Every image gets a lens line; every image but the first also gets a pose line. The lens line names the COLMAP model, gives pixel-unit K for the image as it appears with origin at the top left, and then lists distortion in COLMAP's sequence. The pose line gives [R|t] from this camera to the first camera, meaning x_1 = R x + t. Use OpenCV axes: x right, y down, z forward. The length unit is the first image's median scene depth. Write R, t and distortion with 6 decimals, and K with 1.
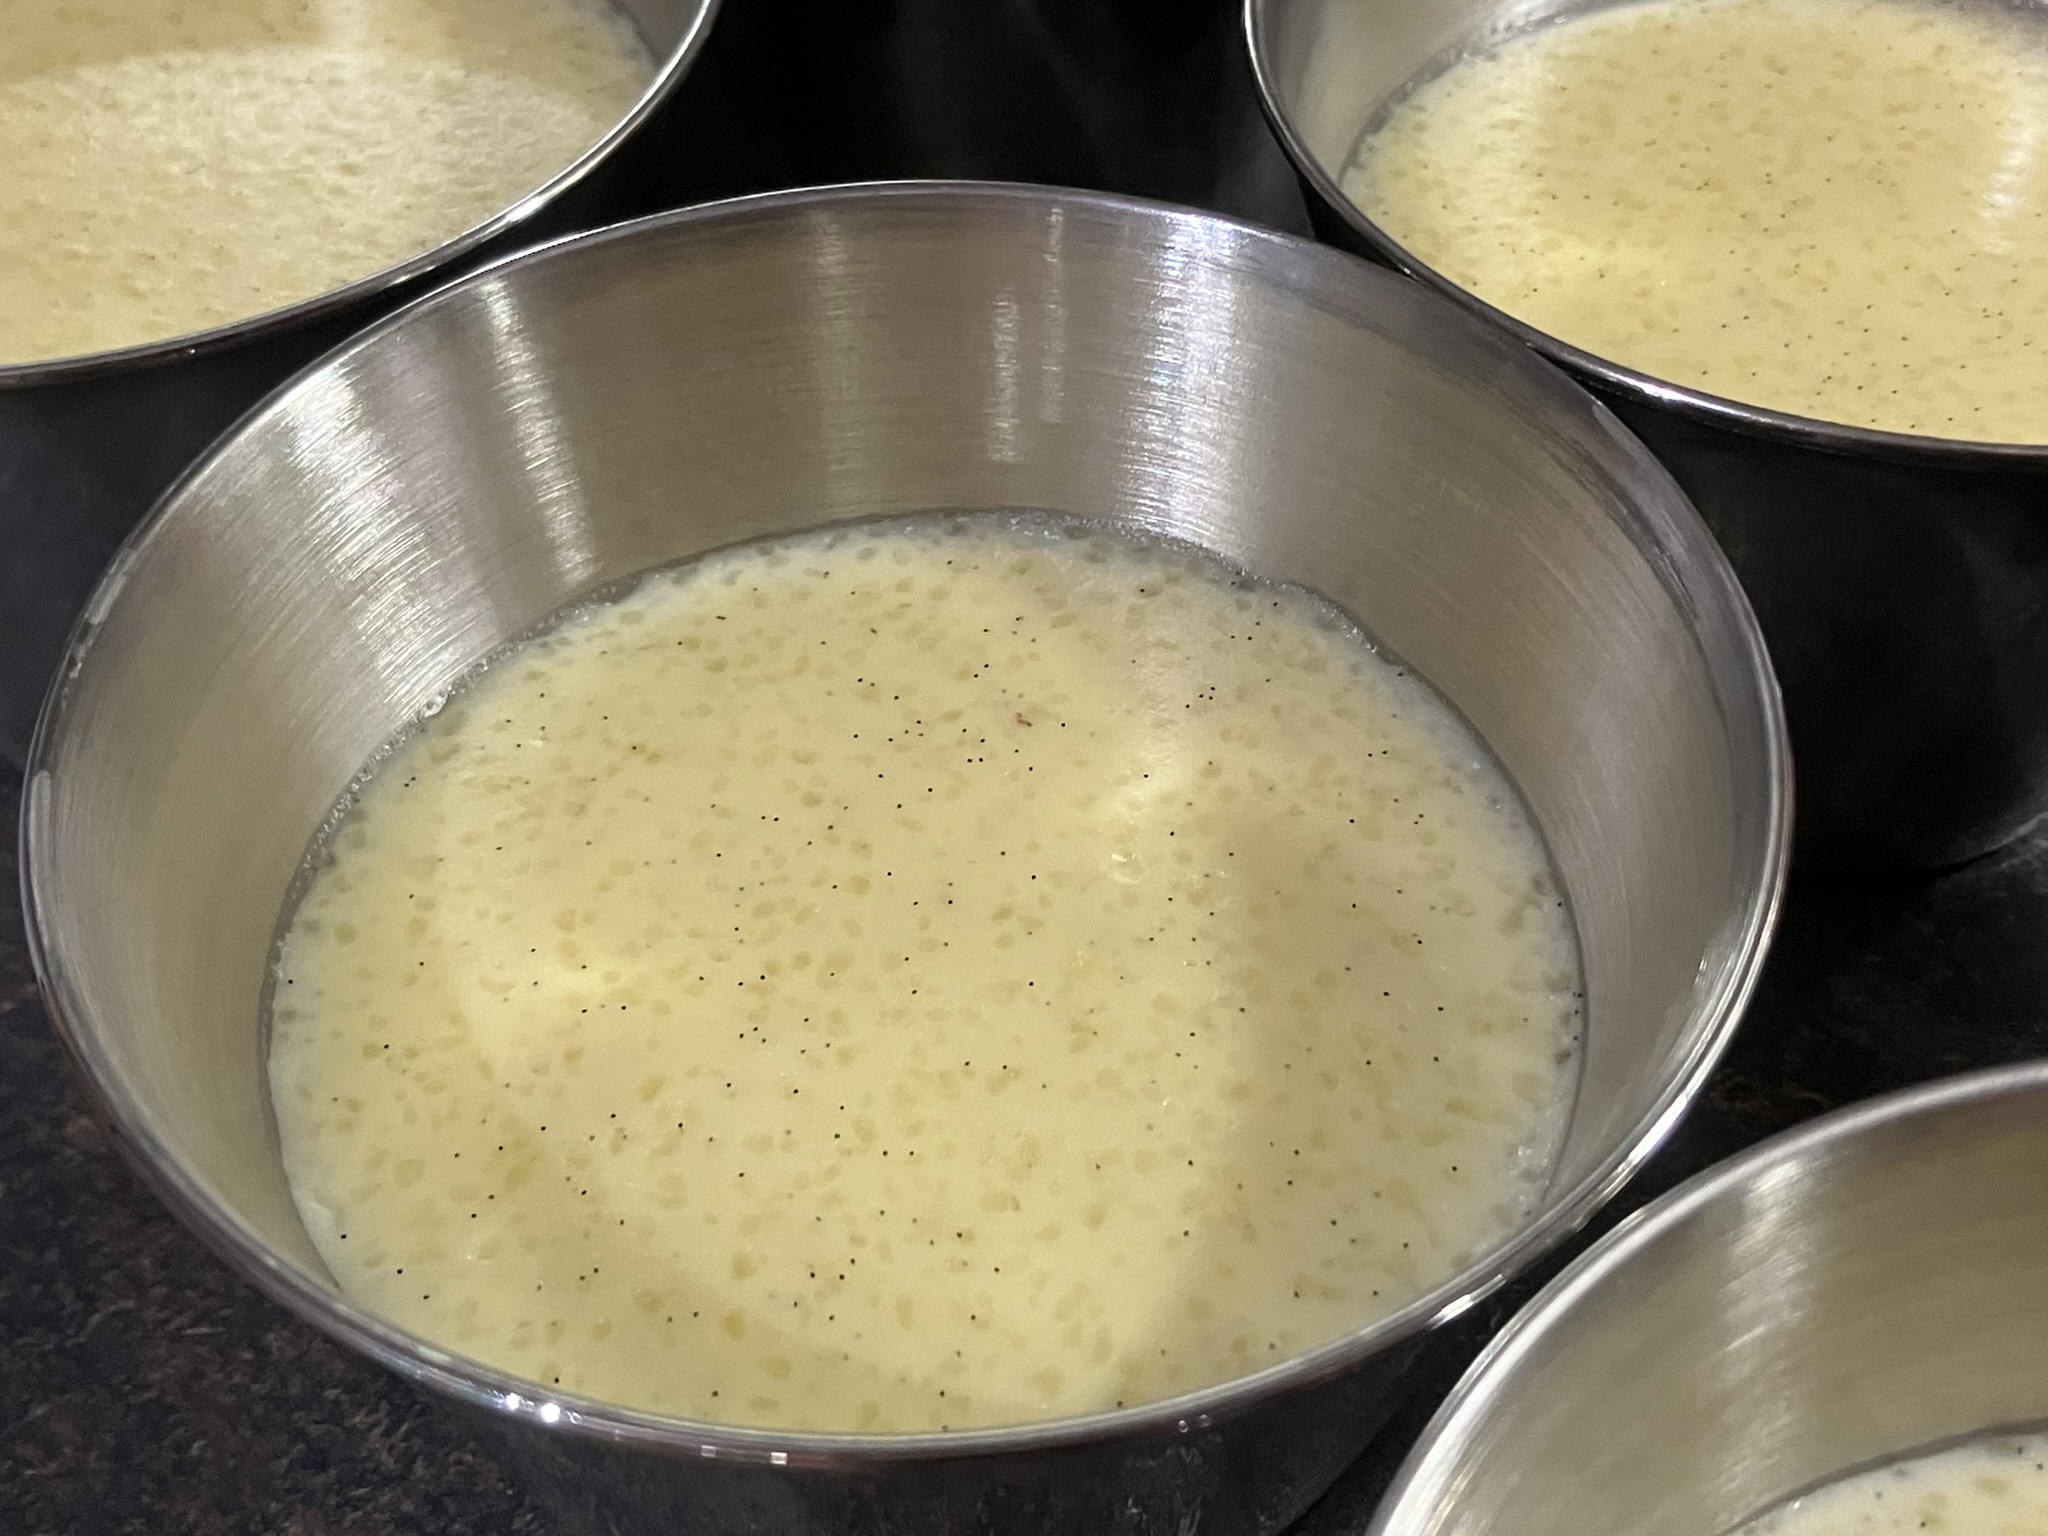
lens RADIAL K [[2769.4, 0, 1022.9], [0, 2769.4, 769.2], [0, 0, 1]] dist [0.109782, 0.000000]
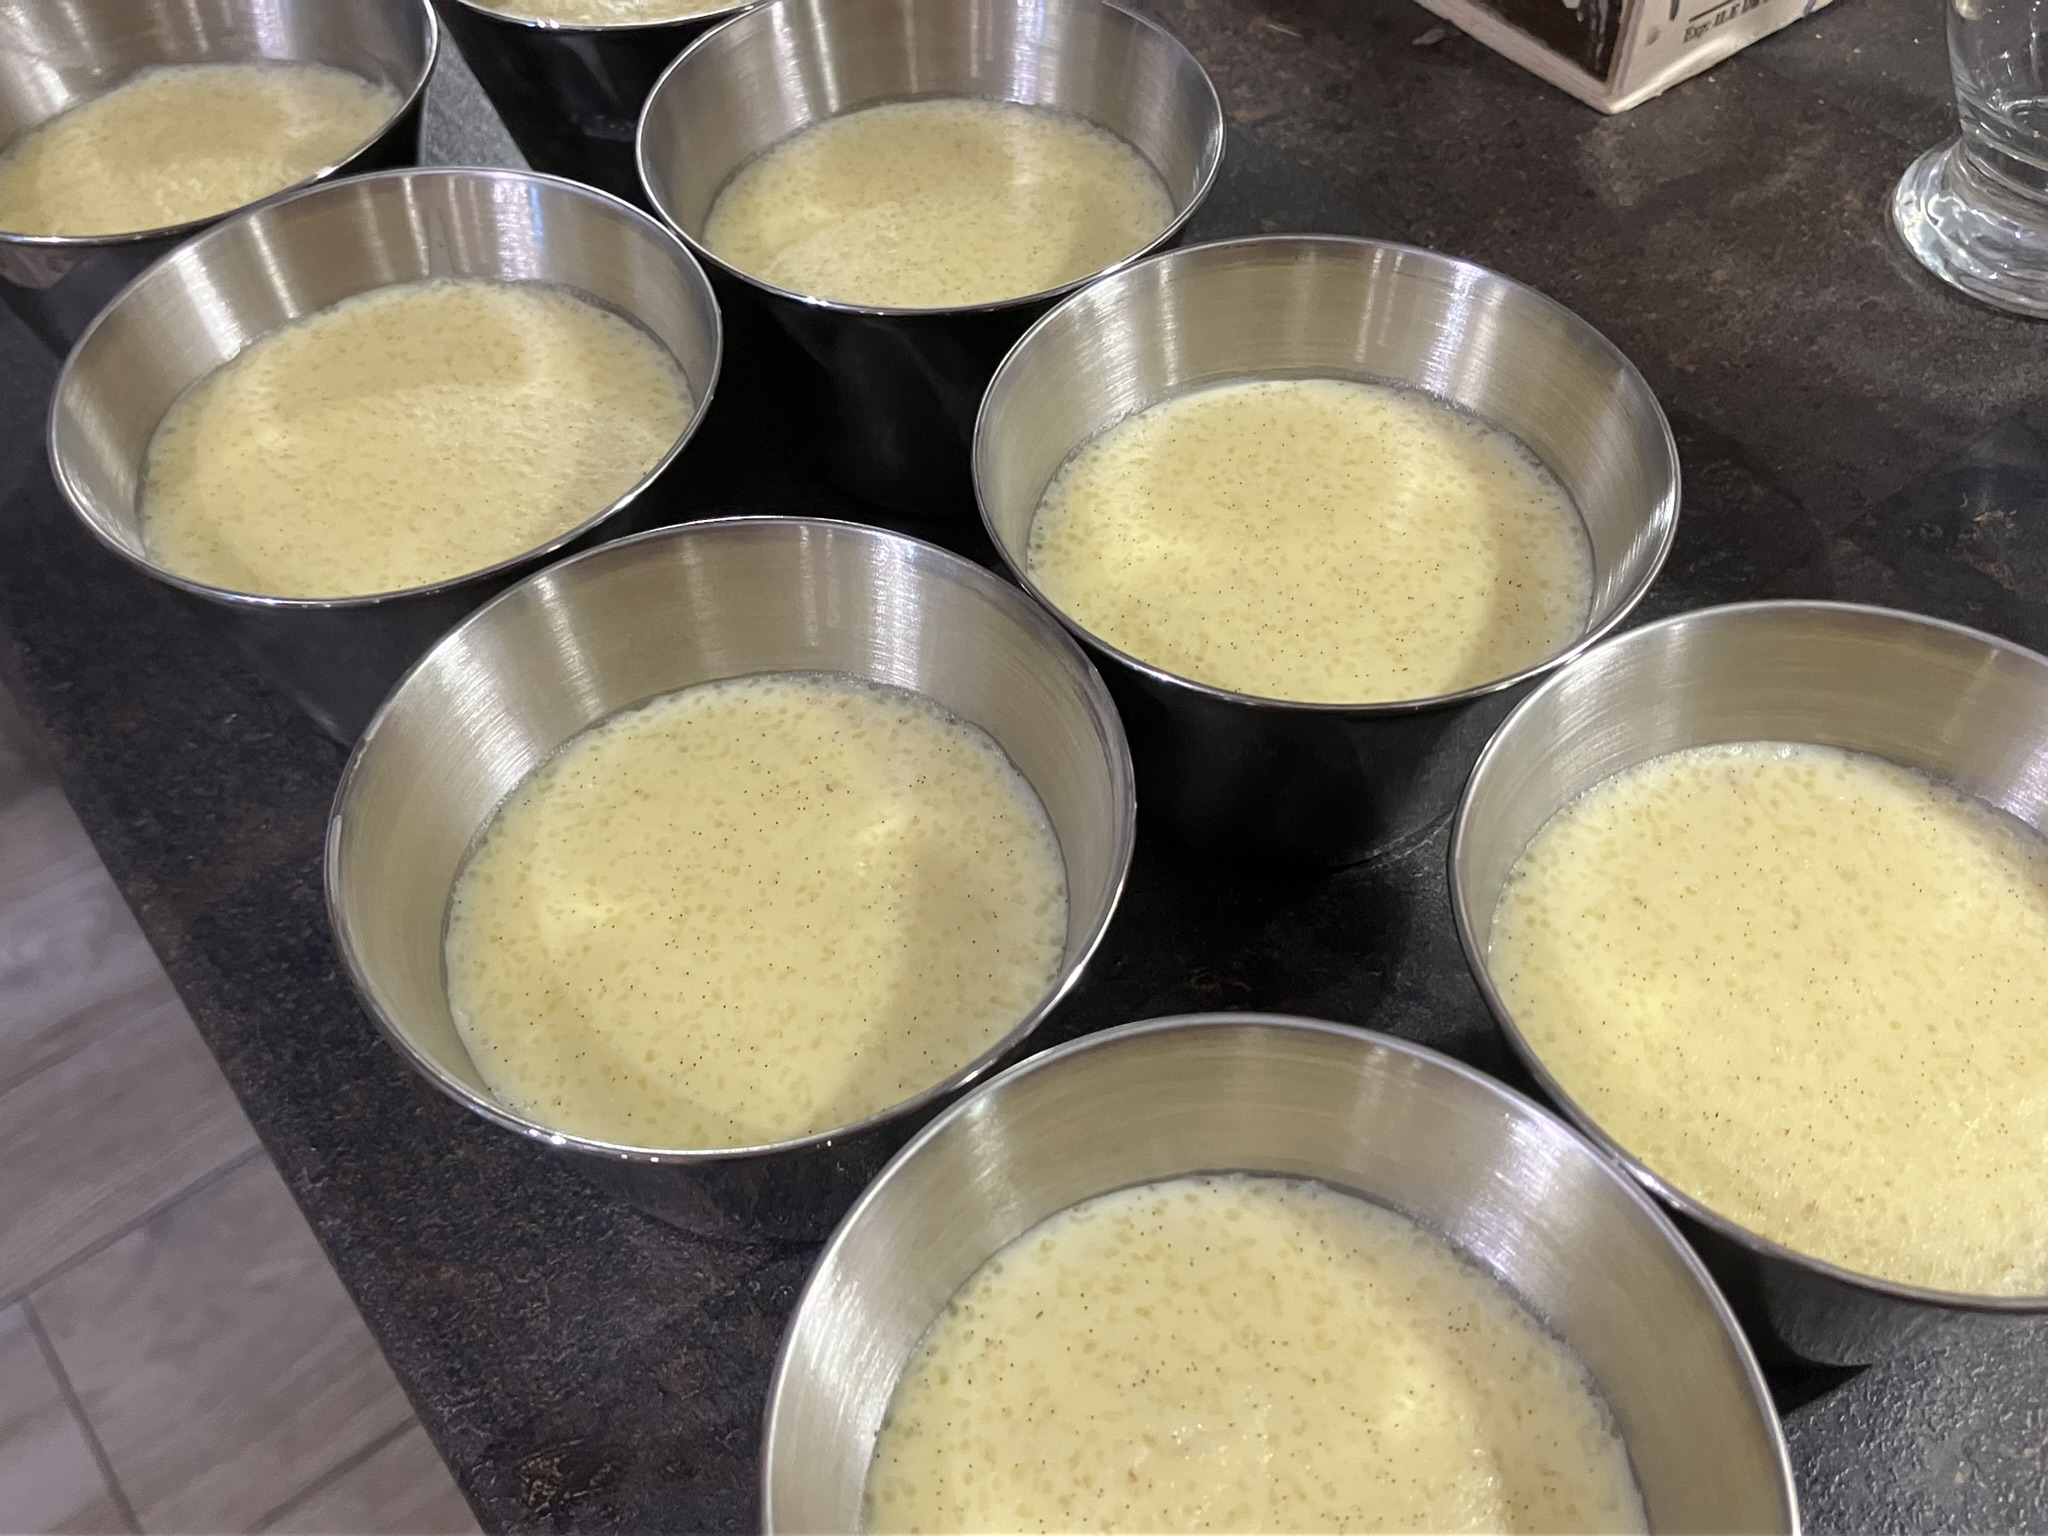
lens RADIAL K [[1951.6, 0, 1024.1], [0, 1951.6, 761.7], [0, 0, 1]] dist [0.118534, 0.000000]
pose [[0.997126, 0.059102, -0.047406, 0.207800], [-0.055408, 0.995585, 0.075762, -0.152152], [0.051674, -0.072917, 0.995998, -0.413384]]
